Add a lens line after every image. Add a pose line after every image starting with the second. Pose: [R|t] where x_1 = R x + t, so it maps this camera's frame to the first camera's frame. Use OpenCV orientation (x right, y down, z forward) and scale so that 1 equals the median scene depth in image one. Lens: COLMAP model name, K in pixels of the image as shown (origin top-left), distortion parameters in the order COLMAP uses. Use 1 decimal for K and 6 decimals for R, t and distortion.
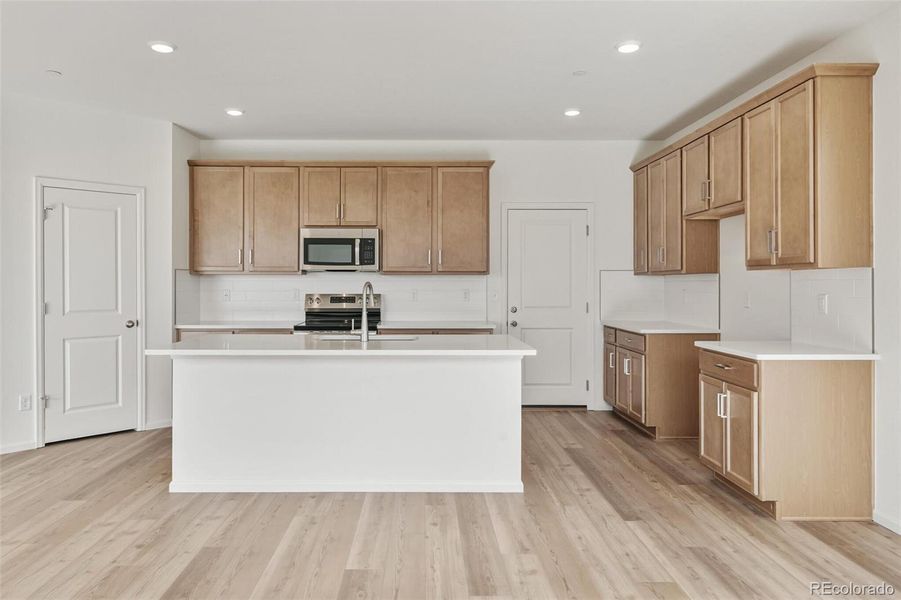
lens RADIAL K [[620.6, 0, 417.6], [0, 620.6, 282.7], [0, 0, 1]] dist [0.003147, 0.003913]
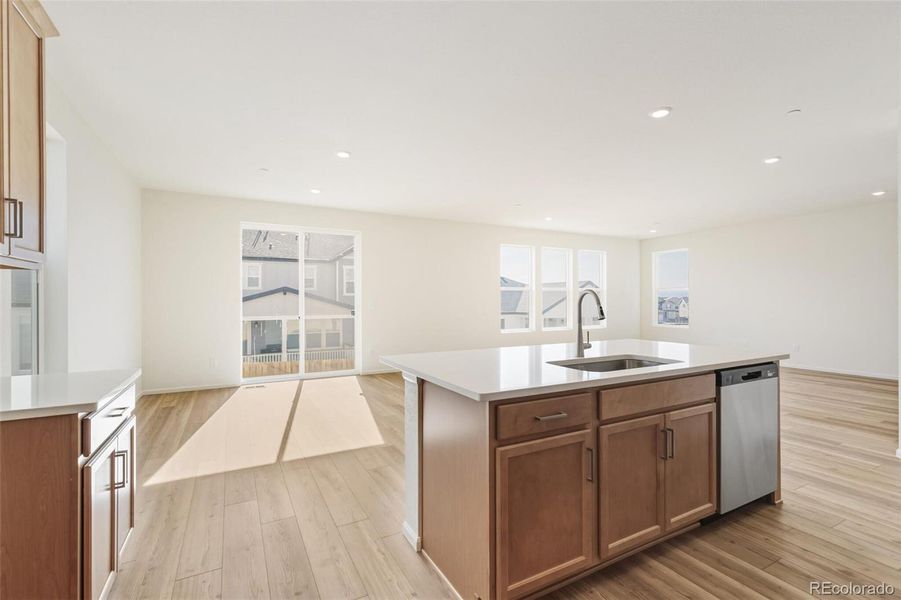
lens RADIAL K [[410.4, 0, 450.5], [0, 410.4, 299.5], [0, 0, 1]] dist [0.002907, 0.001002]
pose [[-0.880436, -0.004359, -0.474144, 0.249217], [0.002642, 0.999897, -0.014098, 0.015509], [0.474157, -0.013665, -0.880334, 0.992601]]
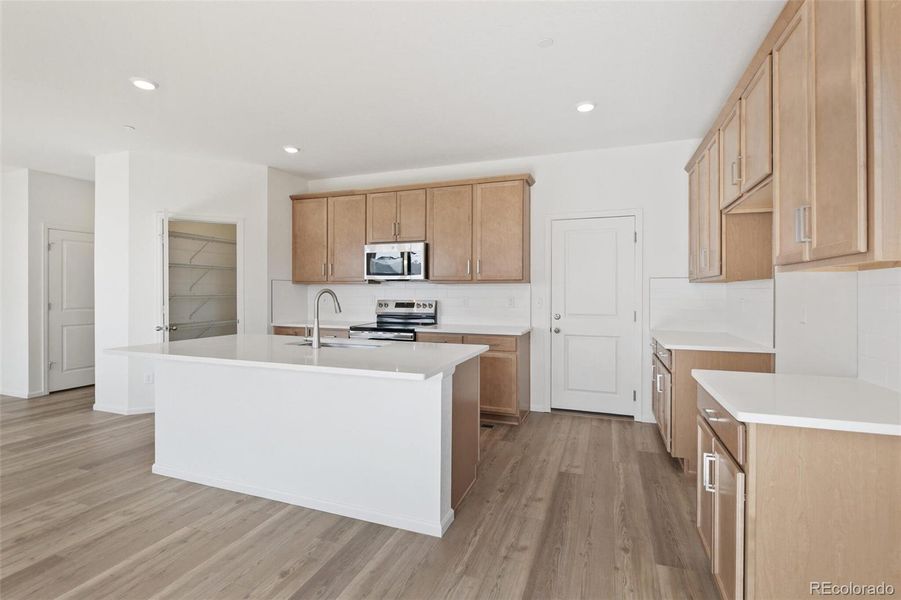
lens RADIAL K [[410.4, 0, 448.6], [0, 410.4, 297.1], [0, 0, 1]] dist [0.002907, 0.001002]
pose [[0.936970, 0.005943, -0.349358, 0.243273], [-0.000858, 0.999891, 0.014707, 0.000925], [0.349408, -0.013480, 0.936874, 0.312021]]
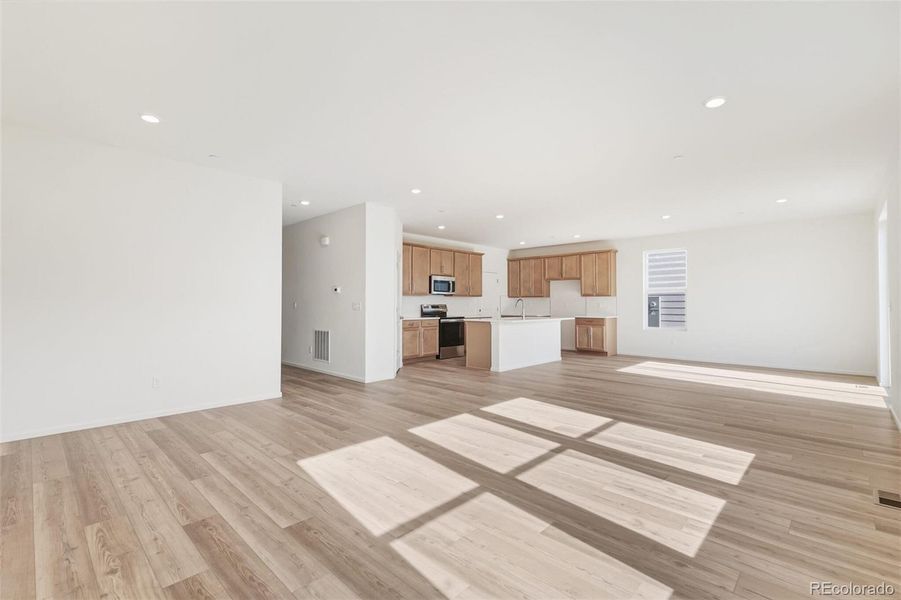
lens RADIAL K [[410.4, 0, 448.5], [0, 410.4, 295.6], [0, 0, 1]] dist [0.002907, 0.001002]
pose [[0.703330, 0.016265, 0.710677, -1.234051], [-0.002350, 0.999786, -0.020556, 0.018074], [-0.710860, 0.012787, 0.703218, -0.110259]]
